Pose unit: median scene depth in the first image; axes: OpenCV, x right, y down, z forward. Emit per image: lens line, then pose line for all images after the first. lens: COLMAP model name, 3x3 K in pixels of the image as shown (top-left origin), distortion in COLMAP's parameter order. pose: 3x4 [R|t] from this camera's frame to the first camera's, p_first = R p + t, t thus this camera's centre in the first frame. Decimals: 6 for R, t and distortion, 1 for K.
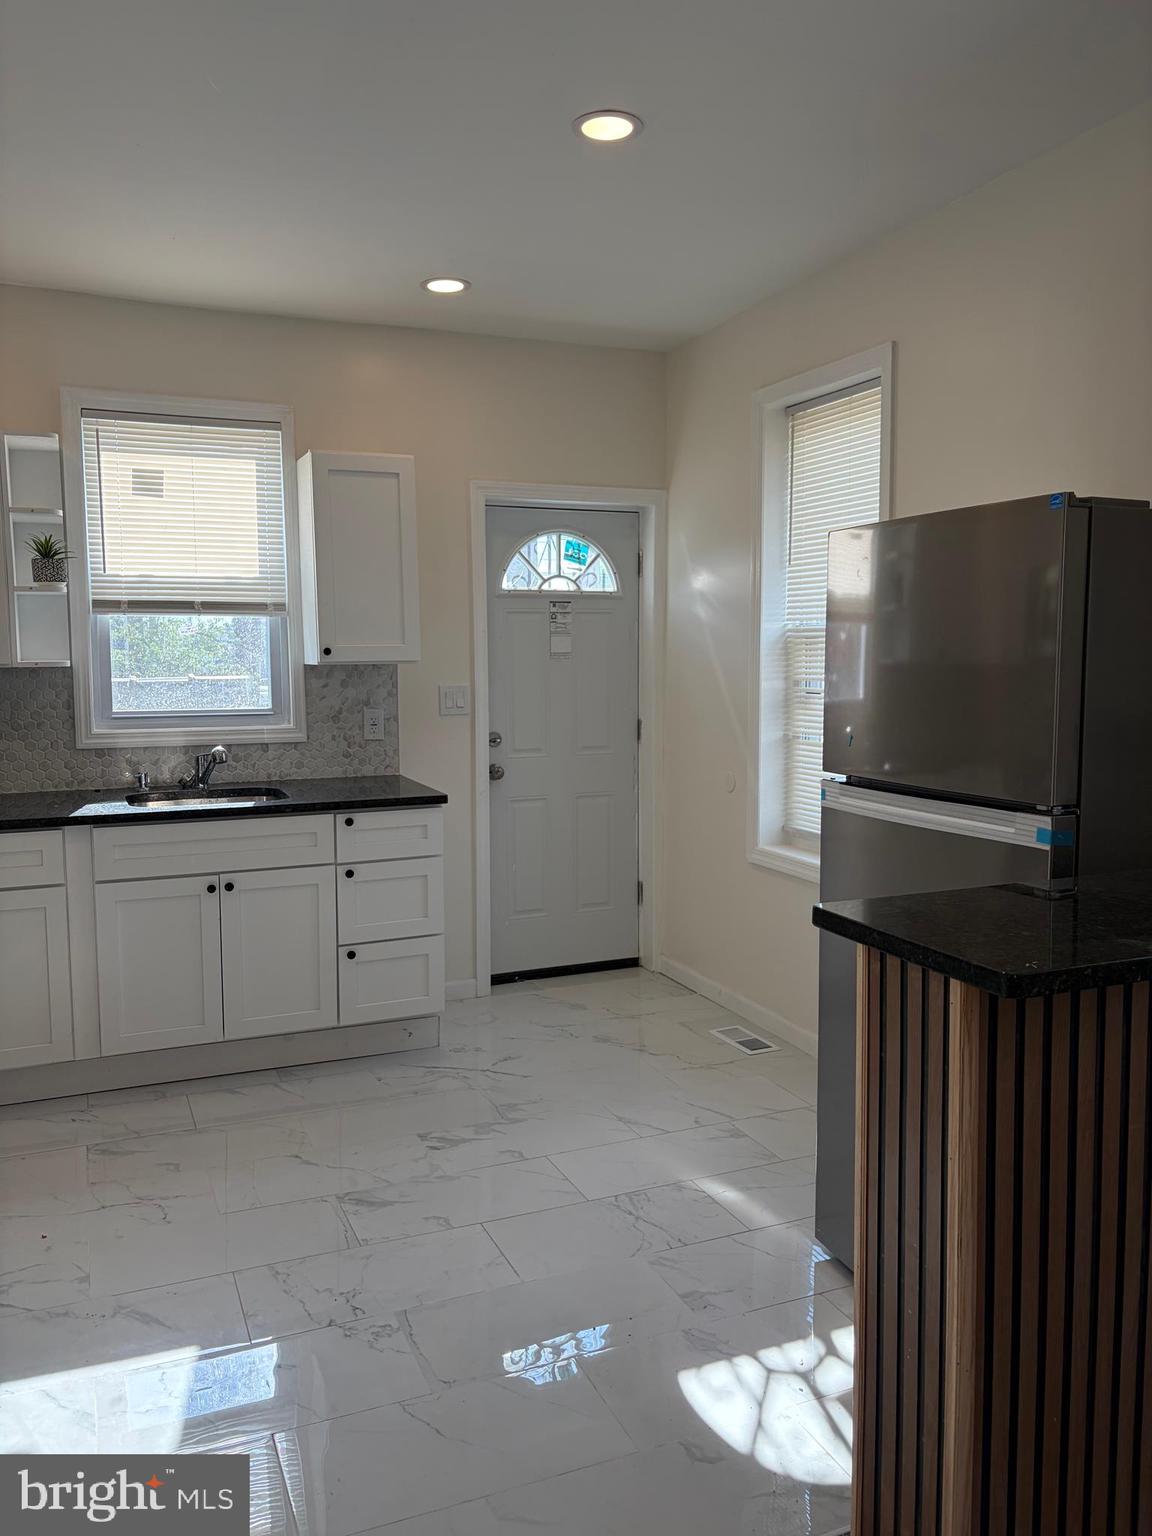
lens RADIAL K [[1177.3, 0, 576.0], [0, 1177.3, 765.9], [0, 0, 1]] dist [0.049578, -0.049135]
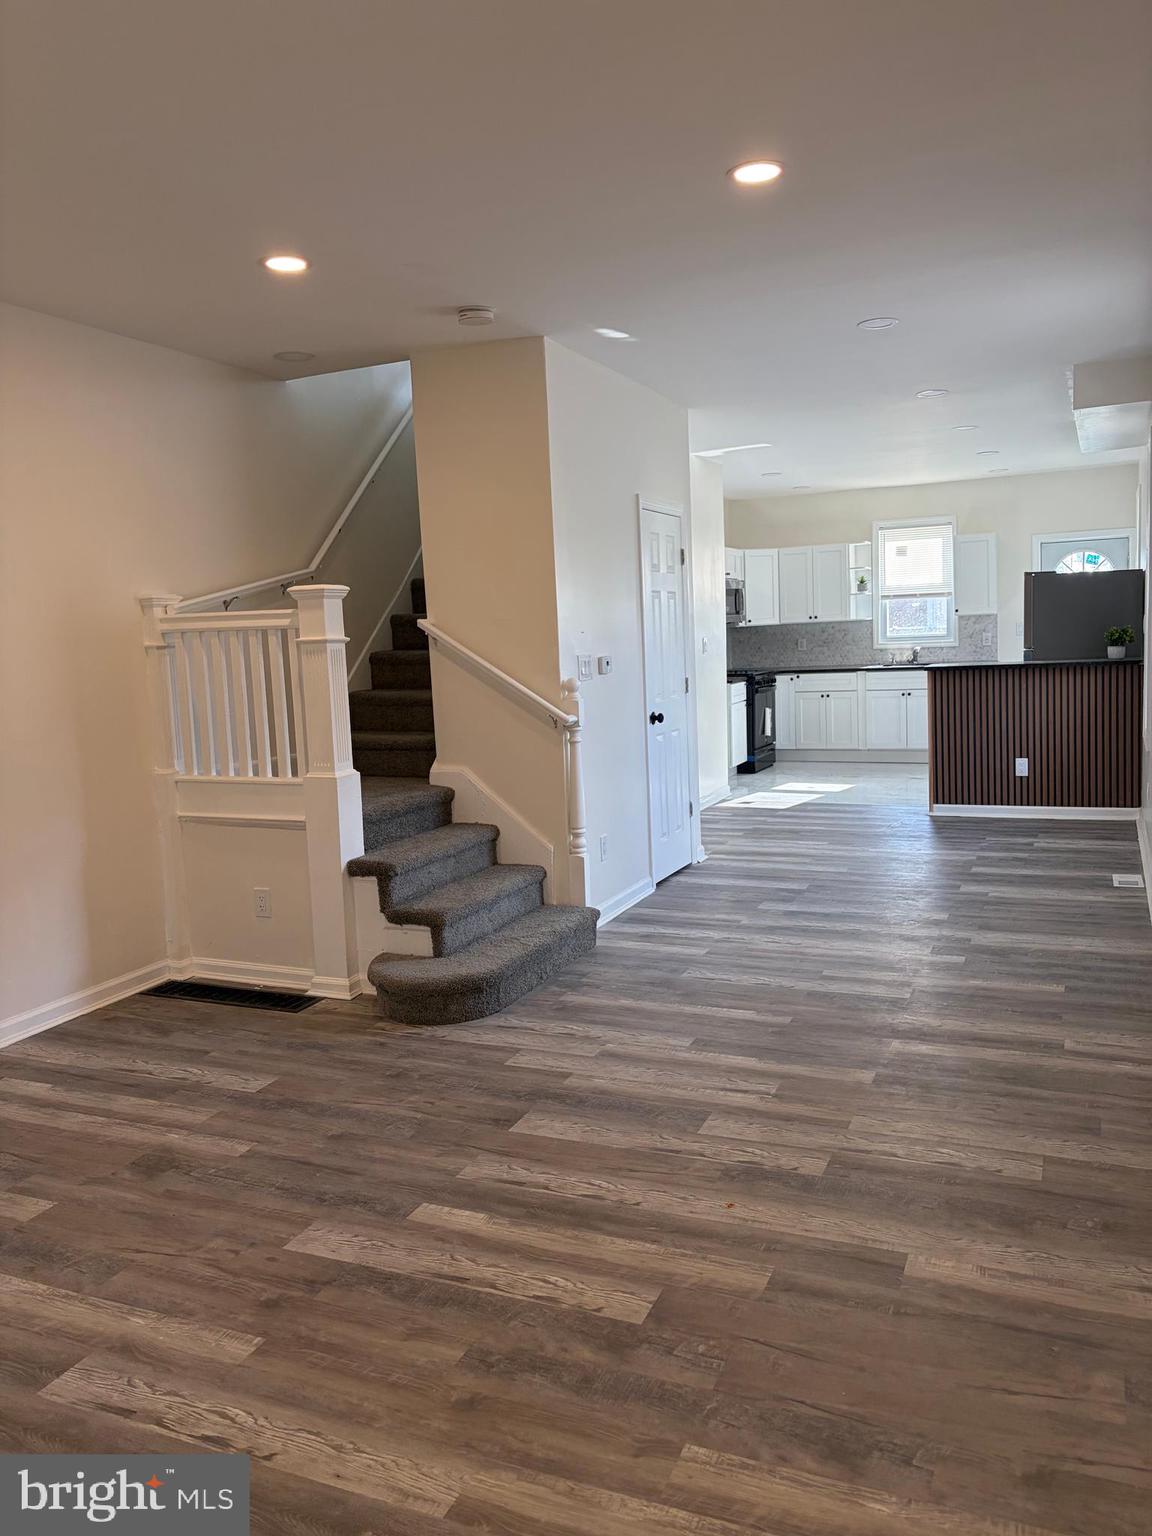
lens RADIAL K [[1177.3, 0, 576.9], [0, 1177.3, 764.4], [0, 0, 1]] dist [0.049578, -0.049135]
pose [[0.682130, 0.056520, -0.729044, 1.144453], [-0.031682, 0.998356, 0.047757, 0.145725], [0.730545, -0.009479, 0.682799, -1.414284]]
